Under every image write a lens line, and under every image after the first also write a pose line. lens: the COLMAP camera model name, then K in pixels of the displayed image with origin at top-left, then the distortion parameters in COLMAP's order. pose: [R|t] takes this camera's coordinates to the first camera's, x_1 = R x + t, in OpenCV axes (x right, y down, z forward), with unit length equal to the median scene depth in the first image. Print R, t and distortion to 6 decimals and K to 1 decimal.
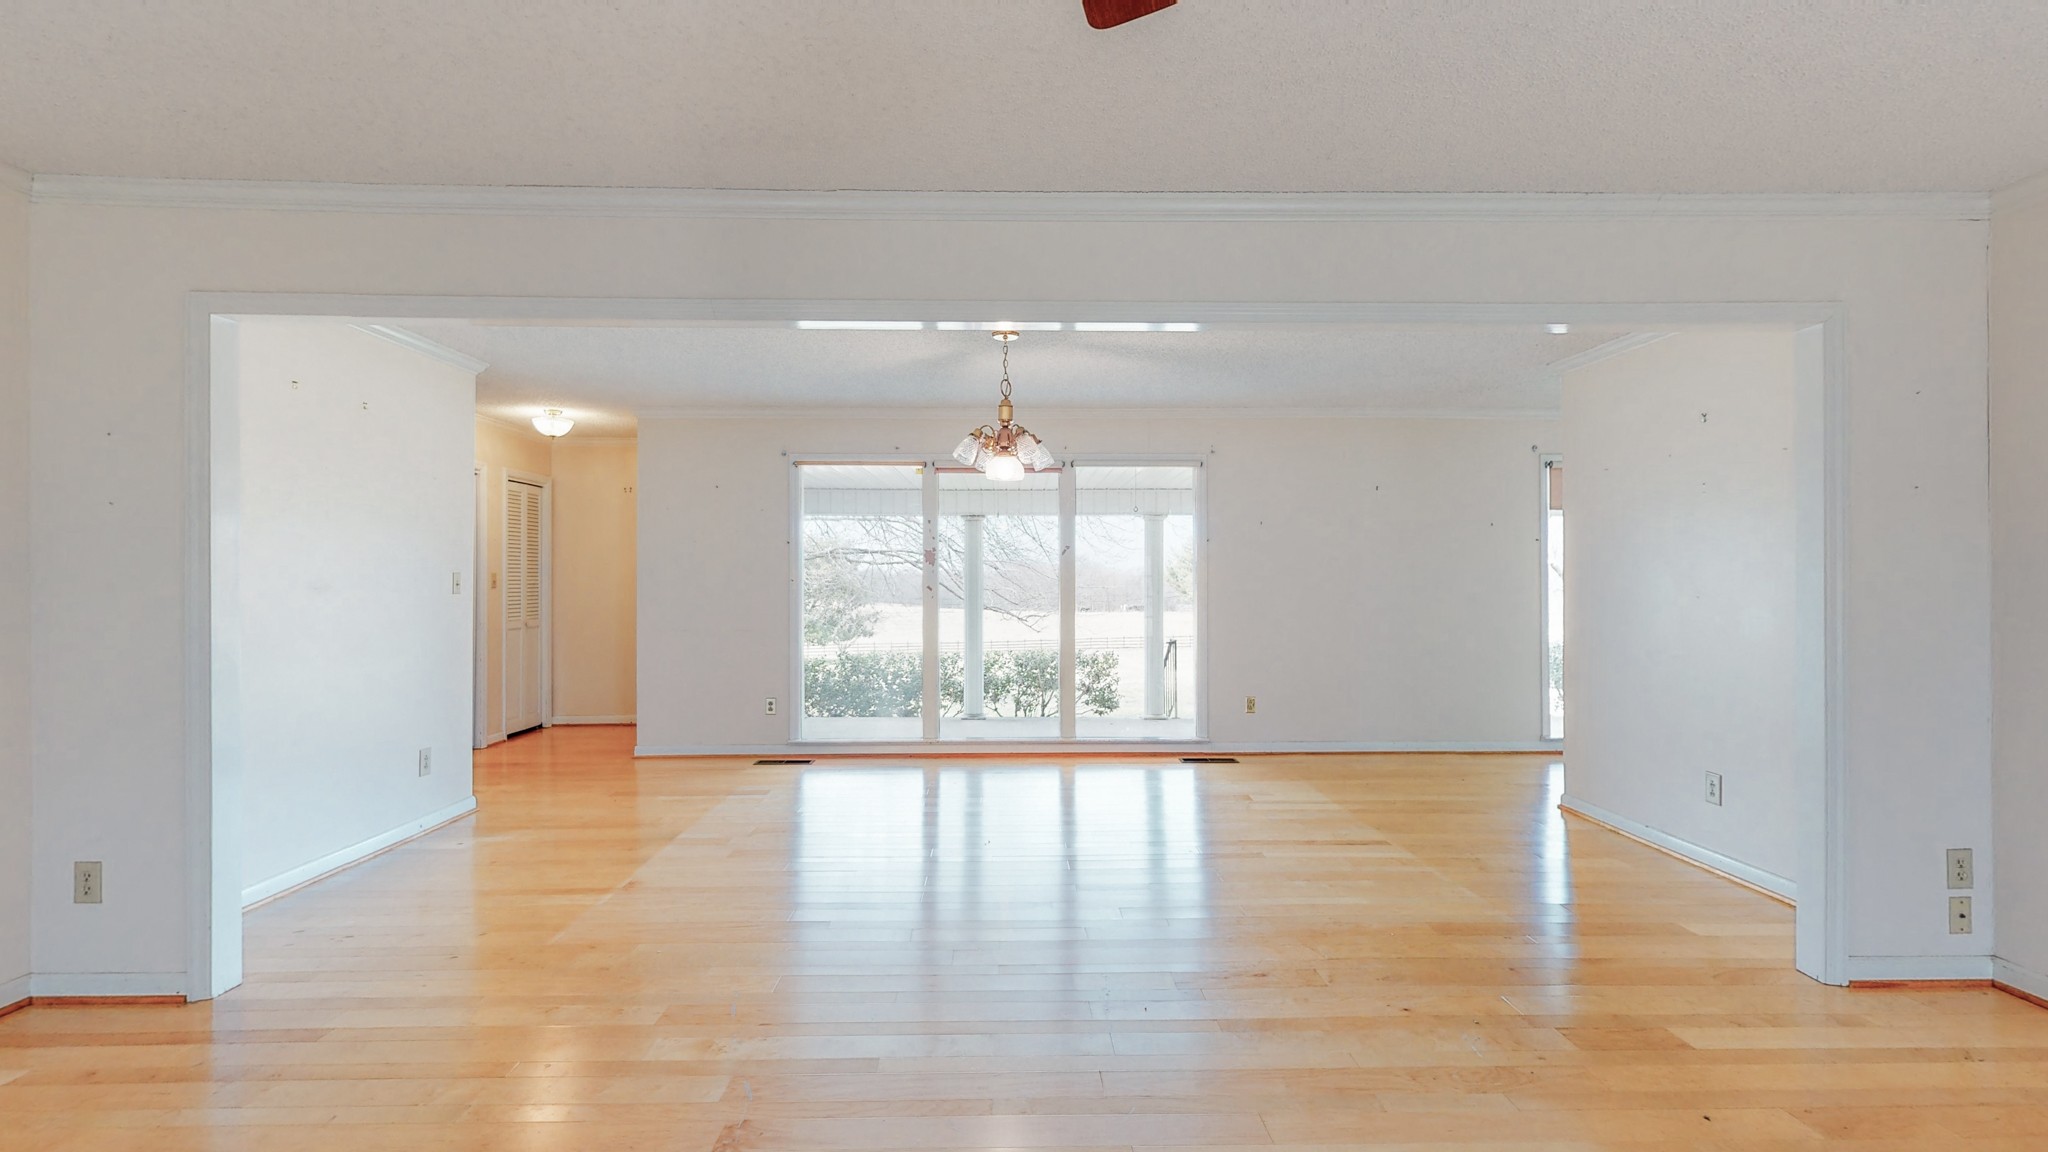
lens RADIAL K [[946.7, 0, 1025.6], [0, 946.7, 578.6], [0, 0, 1]] dist [-0.001806, -0.000313]
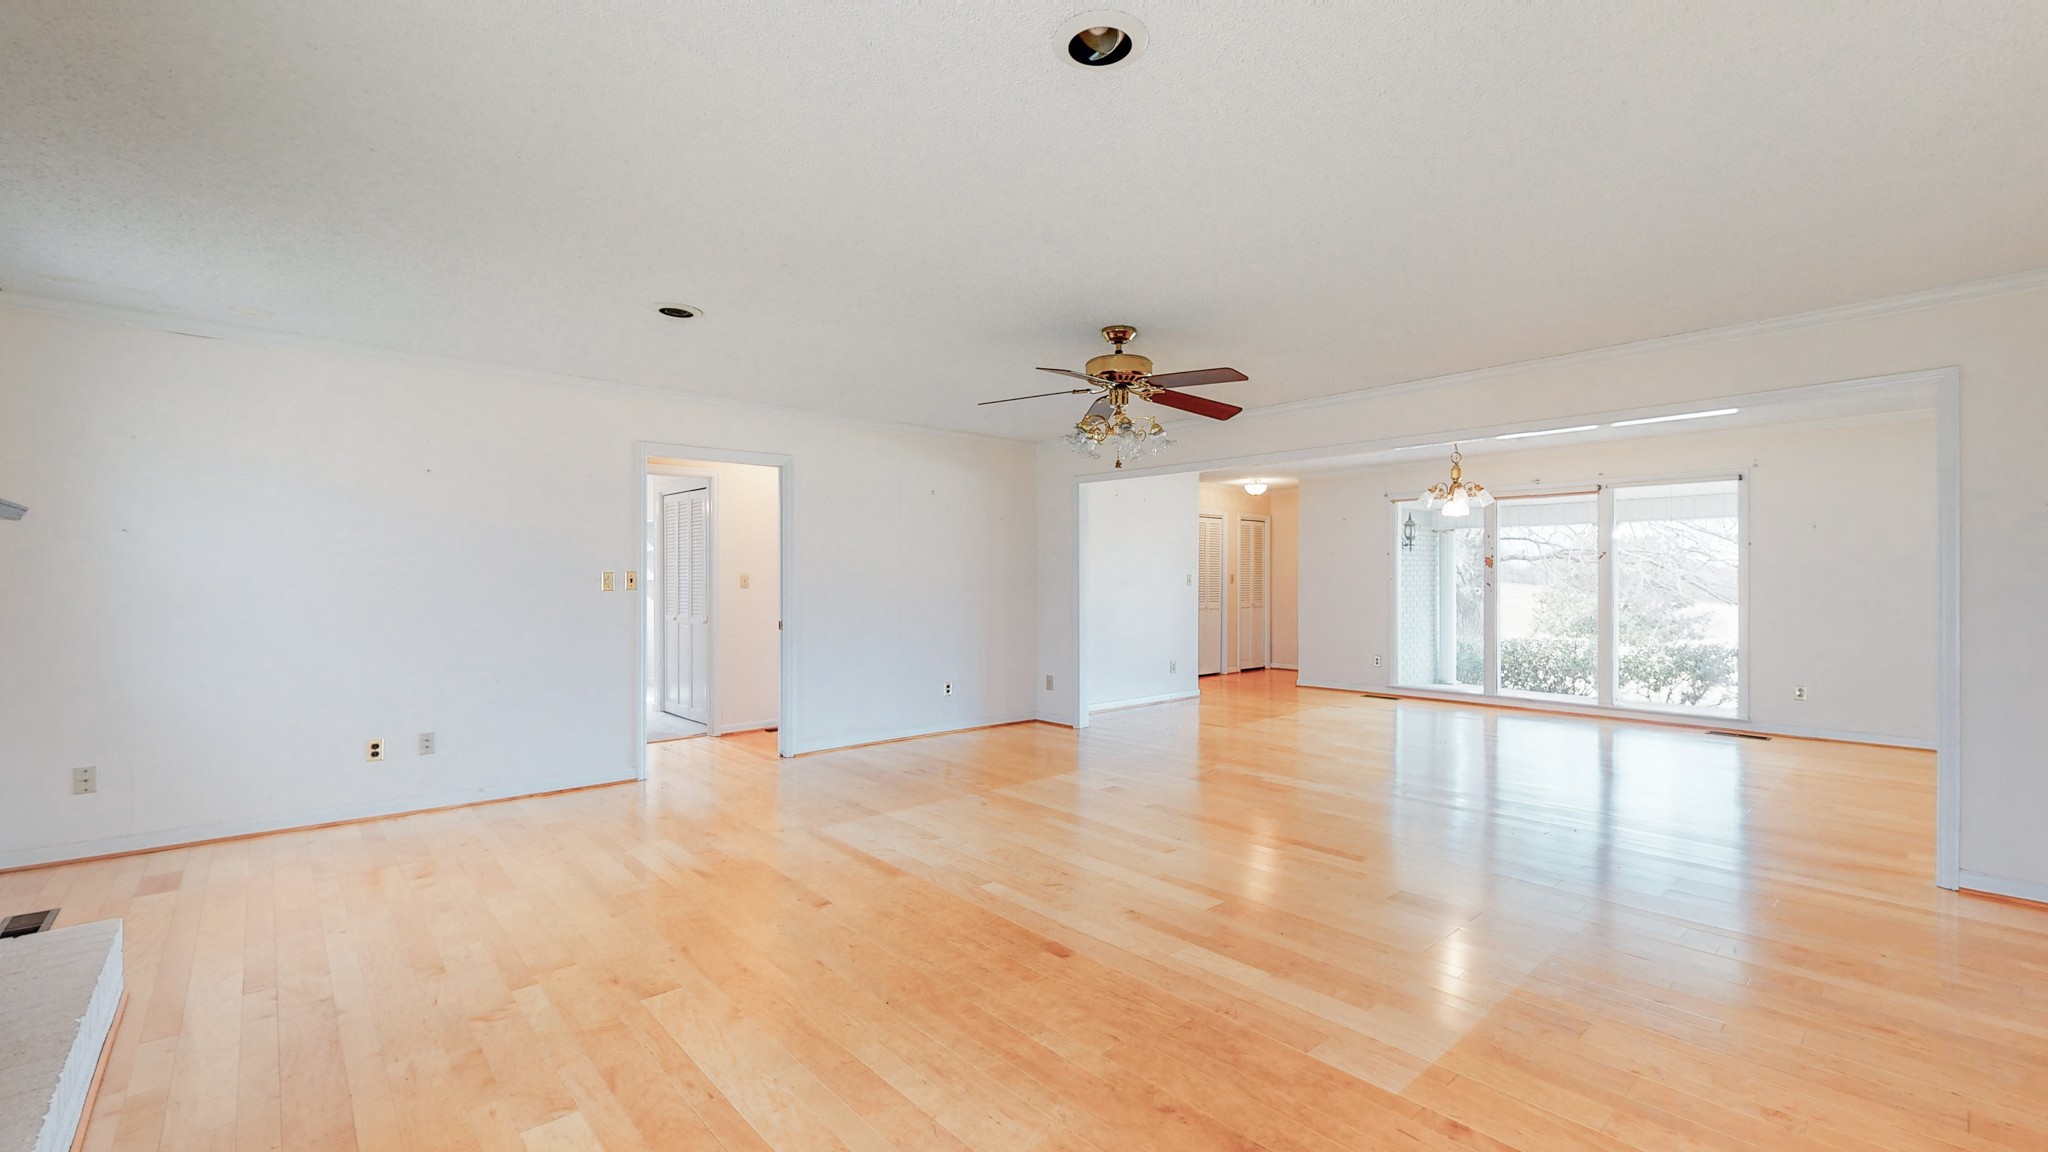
lens RADIAL K [[839.2, 0, 1027.1], [0, 839.2, 574.8], [0, 0, 1]] dist [-0.006562, -0.000290]
pose [[0.653919, -0.001798, -0.756563, 0.376973], [0.000215, 0.999998, -0.002190, -0.001700], [0.756565, 0.001269, 0.653918, -0.304942]]
